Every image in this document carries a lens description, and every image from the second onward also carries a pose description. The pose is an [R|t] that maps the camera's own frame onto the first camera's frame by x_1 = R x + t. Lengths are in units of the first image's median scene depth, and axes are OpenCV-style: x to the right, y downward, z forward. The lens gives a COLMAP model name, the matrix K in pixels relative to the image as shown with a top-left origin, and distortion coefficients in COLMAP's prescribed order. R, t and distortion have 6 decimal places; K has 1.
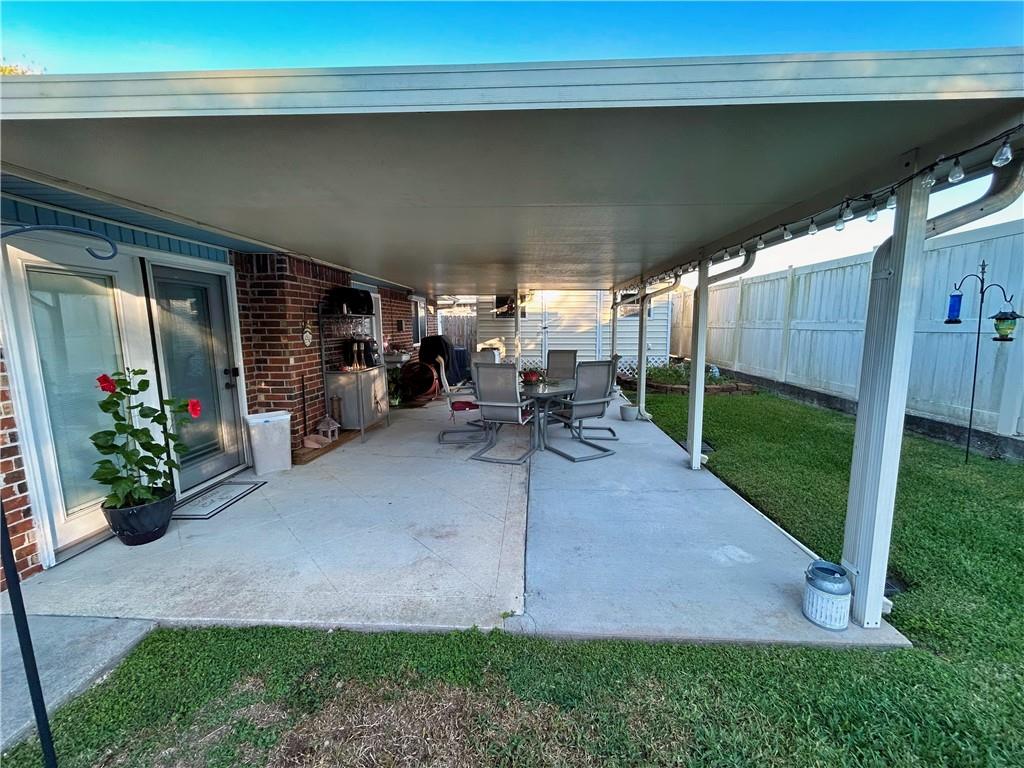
lens RADIAL K [[414.3, 0, 514.0], [0, 414.3, 381.8], [0, 0, 1]] dist [-0.000636, -0.000431]
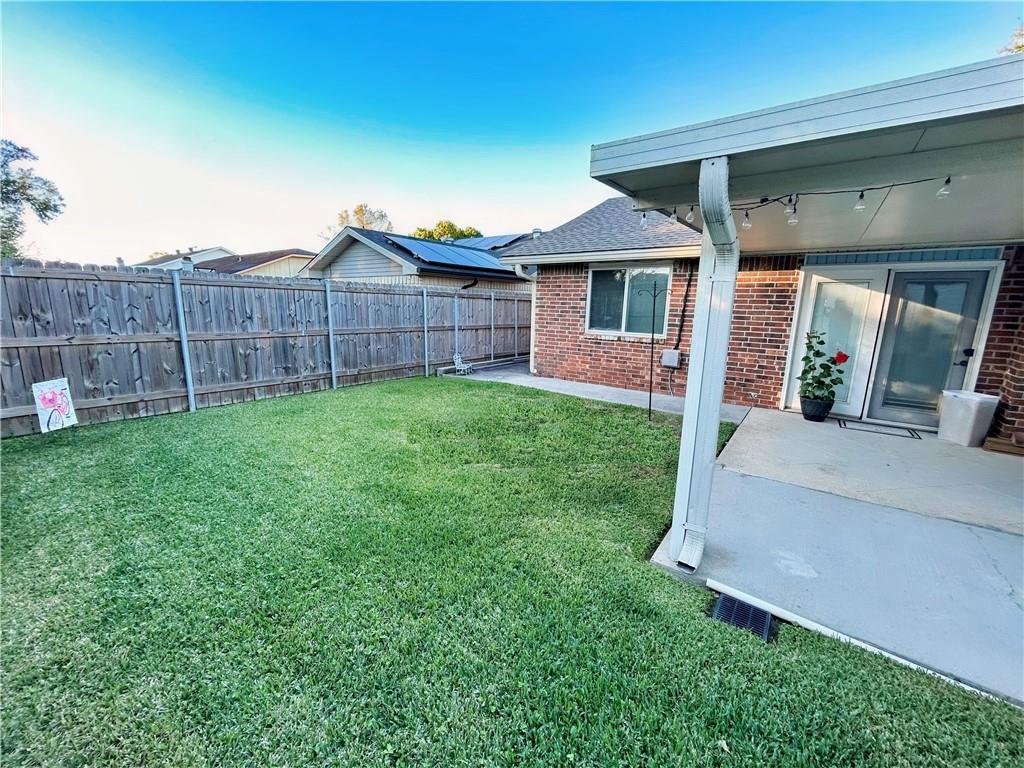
lens RADIAL K [[414.3, 0, 509.7], [0, 414.3, 381.7], [0, 0, 1]] dist [-0.000636, -0.000431]
pose [[-0.557759, 0.161086, -0.814221, 1.013550], [-0.124741, 0.953575, 0.274106, -0.102692], [0.820575, 0.254451, -0.511772, 0.536591]]
